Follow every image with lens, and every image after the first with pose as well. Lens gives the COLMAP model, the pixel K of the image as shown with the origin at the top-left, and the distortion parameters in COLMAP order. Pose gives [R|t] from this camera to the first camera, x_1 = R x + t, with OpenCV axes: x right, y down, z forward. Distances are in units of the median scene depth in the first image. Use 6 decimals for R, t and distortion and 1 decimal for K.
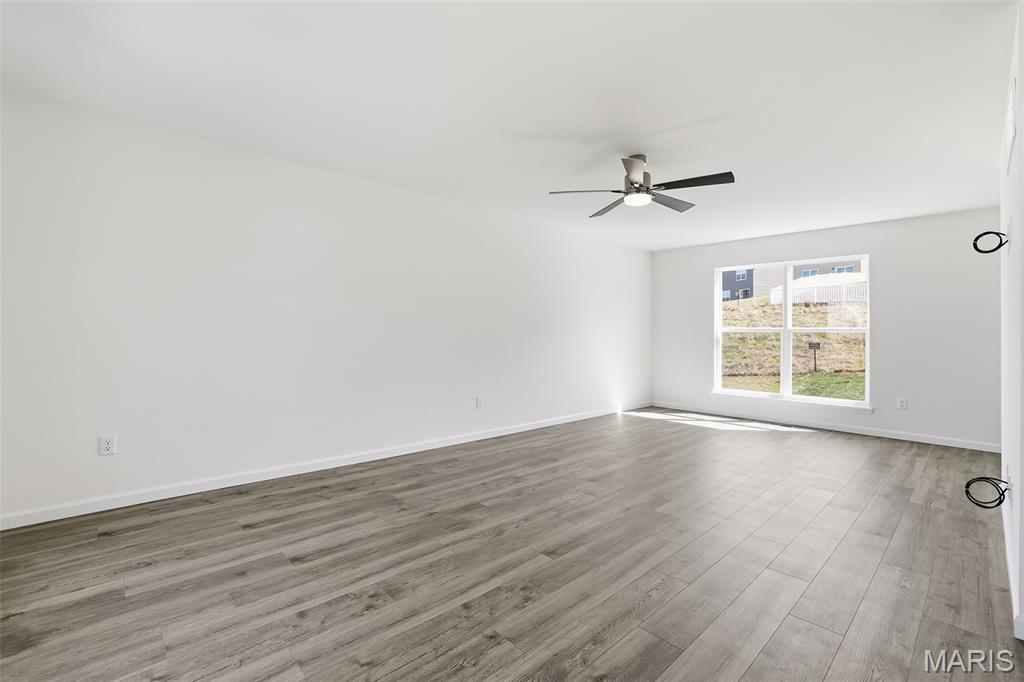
lens RADIAL K [[447.2, 0, 512.0], [0, 447.2, 334.1], [0, 0, 1]] dist [-0.045889, 0.018362]
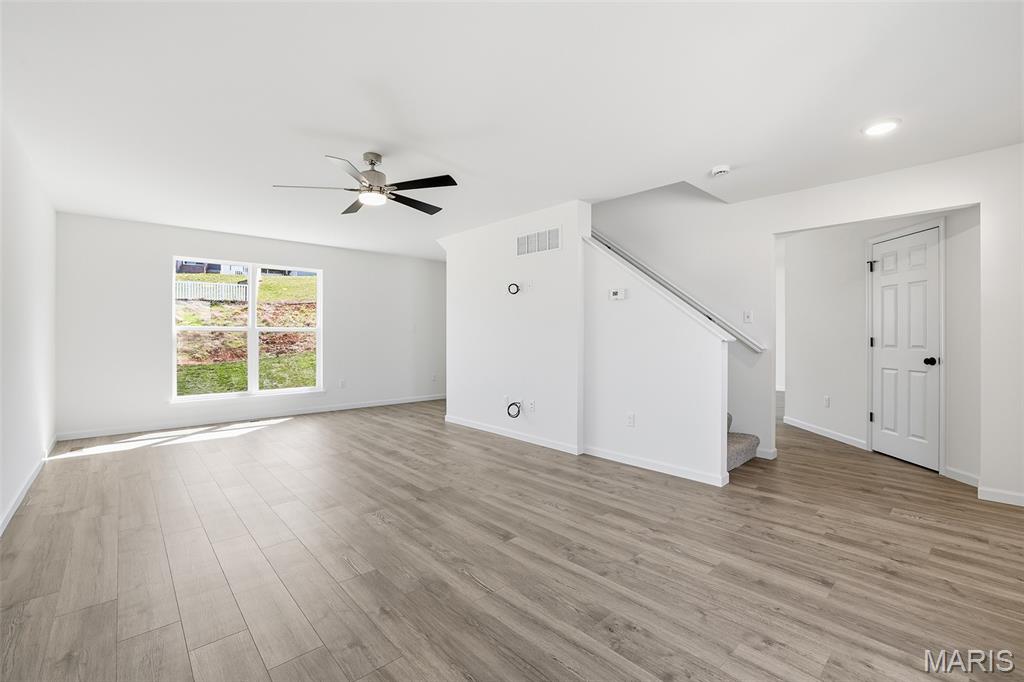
lens RADIAL K [[443.8, 0, 511.1], [0, 443.8, 310.3], [0, 0, 1]] dist [-0.045095, 0.013816]
pose [[0.012761, 0.044486, 0.998928, -0.876290], [0.004501, 0.998997, -0.044547, -0.007062], [-0.999908, 0.005064, 0.012548, 0.848916]]
